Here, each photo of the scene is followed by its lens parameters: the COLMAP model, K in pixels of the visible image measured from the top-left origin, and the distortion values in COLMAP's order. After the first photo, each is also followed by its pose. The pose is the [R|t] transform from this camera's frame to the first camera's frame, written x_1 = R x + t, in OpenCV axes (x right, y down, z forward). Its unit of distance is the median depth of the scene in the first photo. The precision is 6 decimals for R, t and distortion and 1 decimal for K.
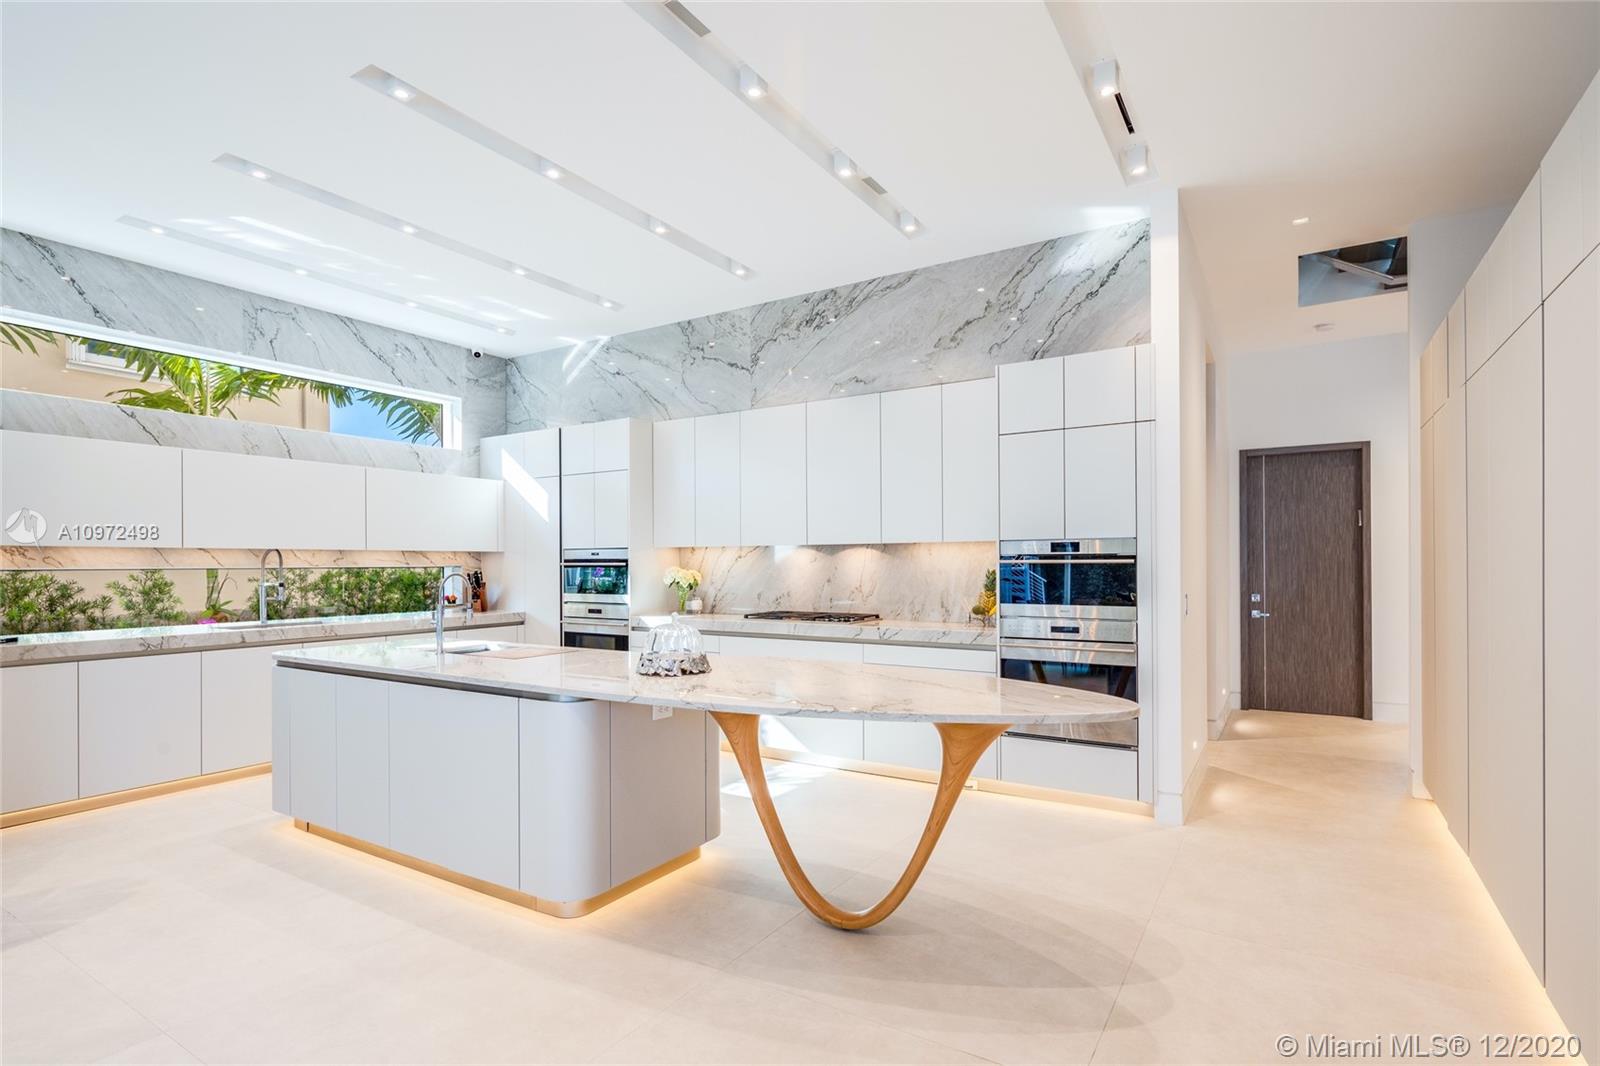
lens RADIAL K [[767.9, 0, 815.9], [0, 767.9, 551.7], [0, 0, 1]] dist [-0.003165, -0.002274]
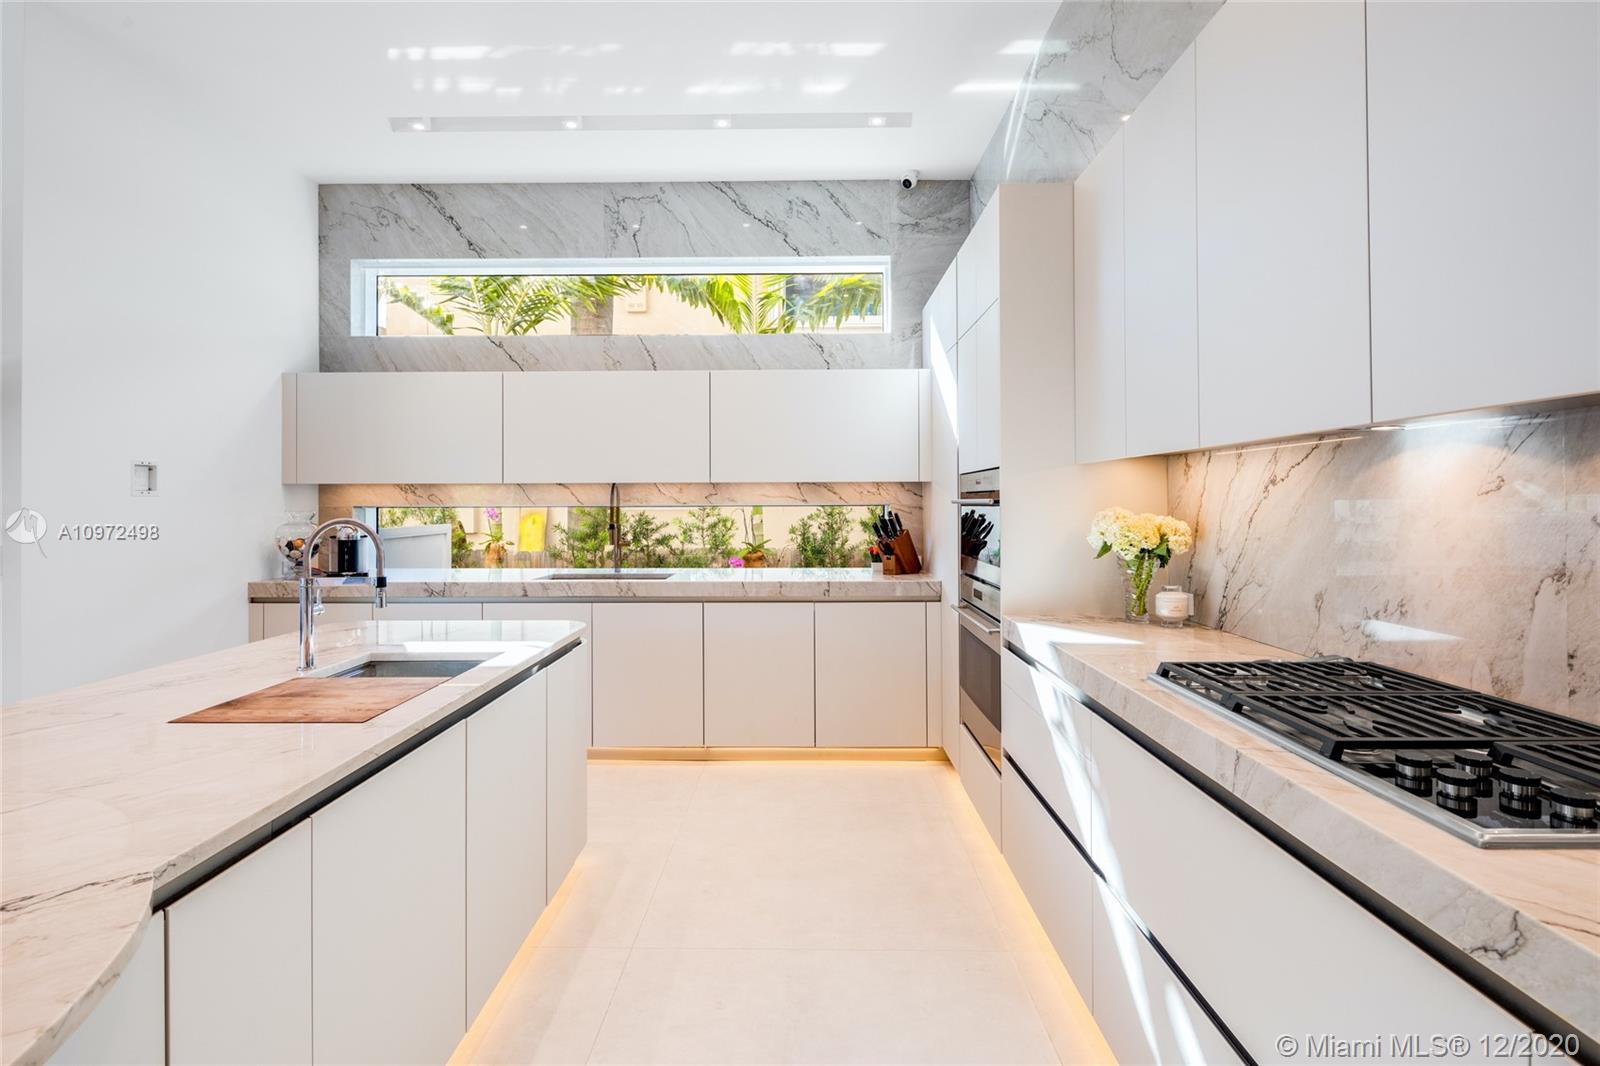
lens RADIAL K [[774.4, 0, 784.9], [0, 774.4, 501.3], [0, 0, 1]] dist [-0.000811, 0.000411]
pose [[0.496961, -0.000075, -0.867773, 0.093116], [0.012614, 0.999895, 0.007137, 0.011047], [0.867681, -0.014493, 0.496910, 0.638196]]
